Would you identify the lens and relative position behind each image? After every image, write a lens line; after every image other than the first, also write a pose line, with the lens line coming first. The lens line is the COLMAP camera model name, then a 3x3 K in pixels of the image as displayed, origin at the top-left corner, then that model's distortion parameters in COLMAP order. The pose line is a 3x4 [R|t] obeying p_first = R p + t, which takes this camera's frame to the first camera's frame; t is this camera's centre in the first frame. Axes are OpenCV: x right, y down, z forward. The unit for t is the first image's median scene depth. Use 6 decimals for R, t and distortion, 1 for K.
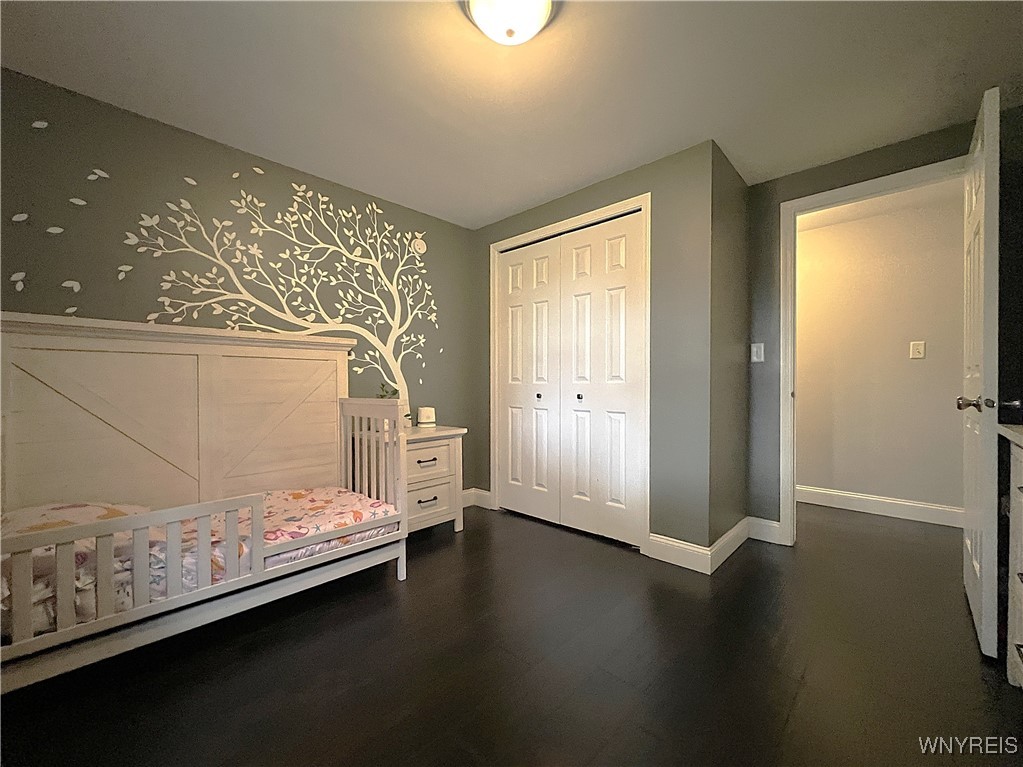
lens RADIAL K [[411.6, 0, 544.4], [0, 411.6, 381.7], [0, 0, 1]] dist [-0.000159, -0.000021]
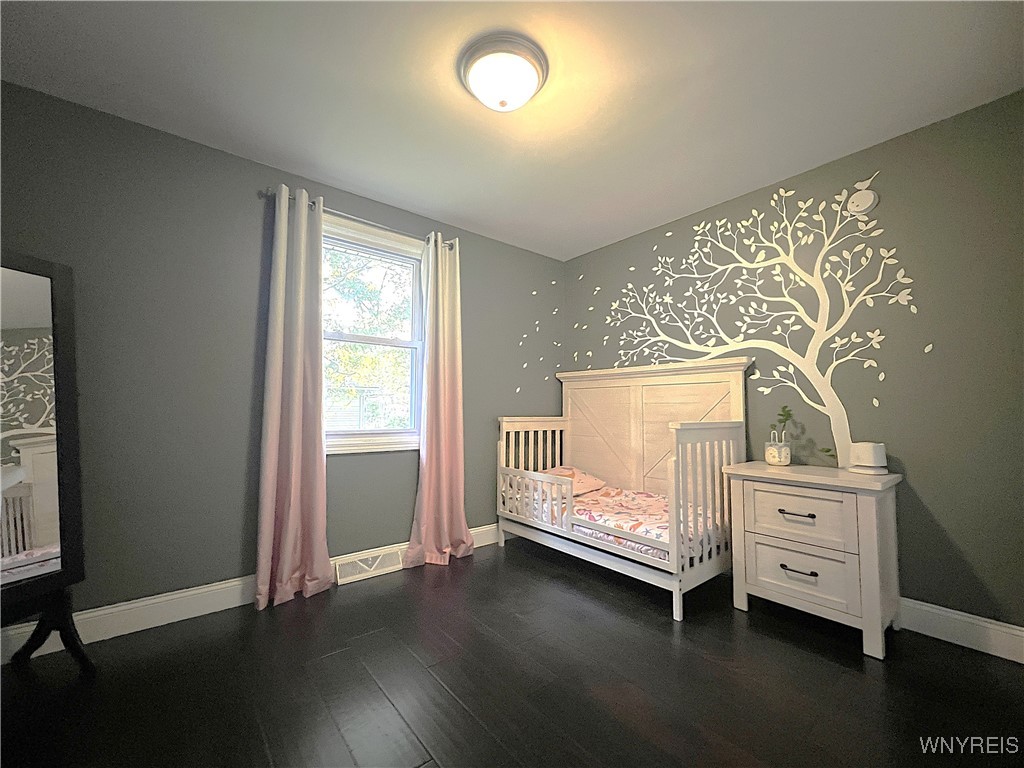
lens RADIAL K [[412.0, 0, 505.8], [0, 412.0, 387.6], [0, 0, 1]] dist [-0.000159, -0.000021]
pose [[-0.168026, -0.049880, -0.984520, 0.509232], [-0.000834, 0.998726, -0.050458, 0.010941], [0.985782, -0.007657, -0.167853, 0.623045]]
